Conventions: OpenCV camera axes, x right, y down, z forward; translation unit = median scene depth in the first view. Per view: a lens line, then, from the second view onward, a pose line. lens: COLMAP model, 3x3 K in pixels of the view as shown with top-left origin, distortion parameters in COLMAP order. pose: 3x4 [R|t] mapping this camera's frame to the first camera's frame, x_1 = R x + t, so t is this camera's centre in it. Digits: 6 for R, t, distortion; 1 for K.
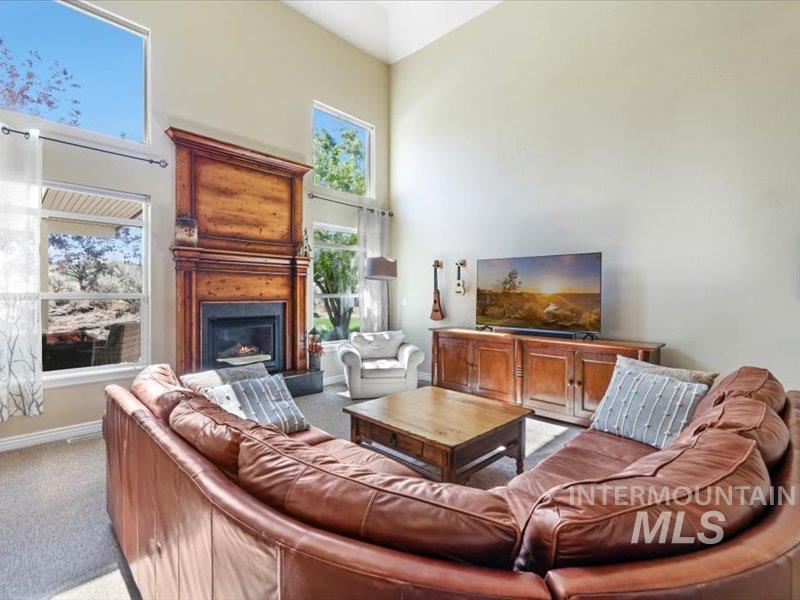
lens RADIAL K [[384.4, 0, 398.3], [0, 384.4, 296.9], [0, 0, 1]] dist [-0.002818, 0.001629]
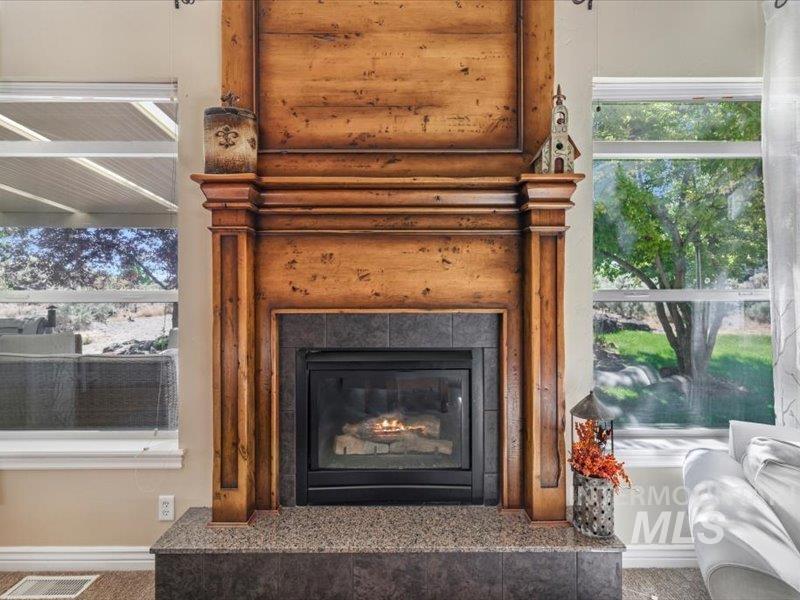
lens RADIAL K [[384.4, 0, 394.7], [0, 384.4, 296.3], [0, 0, 1]] dist [-0.002818, 0.001629]
pose [[0.693373, -0.007520, -0.720539, -0.108851], [-0.000923, 0.999935, -0.011324, 0.002853], [0.720578, 0.008517, 0.693321, 0.706216]]
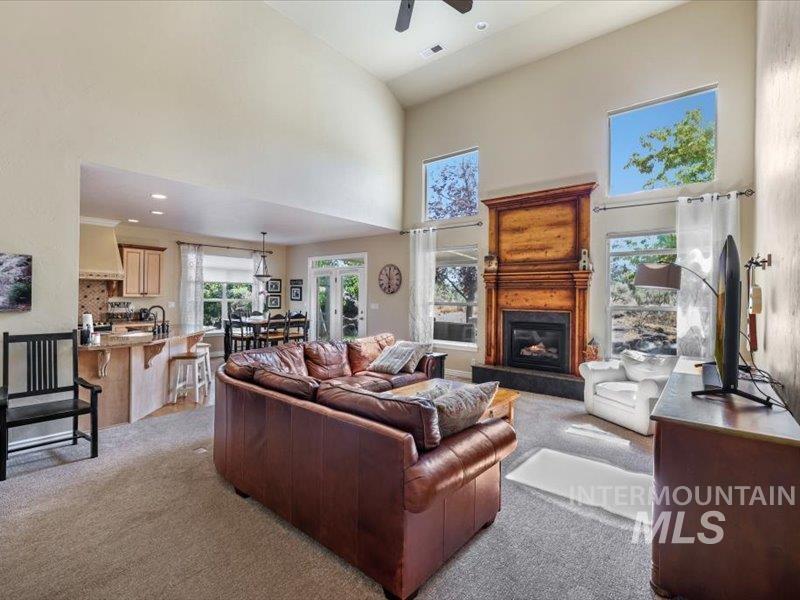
lens RADIAL K [[384.4, 0, 402.7], [0, 384.4, 300.3], [0, 0, 1]] dist [-0.002818, 0.001629]
pose [[0.102166, 0.002851, -0.994763, 0.795454], [-0.016630, 0.999861, 0.001157, -0.014803], [0.994628, 0.016425, 0.102199, 0.414717]]
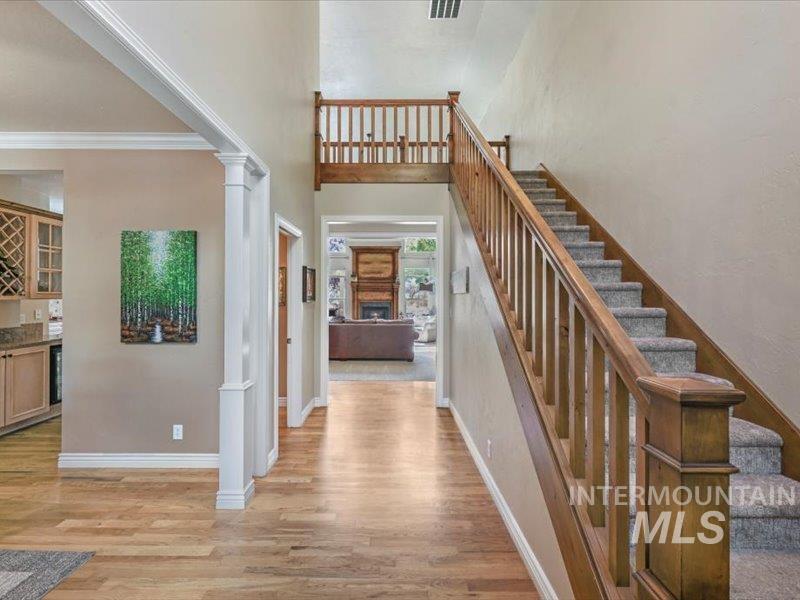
lens RADIAL K [[384.4, 0, 395.1], [0, 384.4, 293.4], [0, 0, 1]] dist [-0.002818, 0.001629]
pose [[0.690993, -0.009176, -0.722804, 1.601012], [-0.004817, 0.999839, -0.017297, 0.002592], [0.722846, 0.015434, 0.690837, -0.748350]]
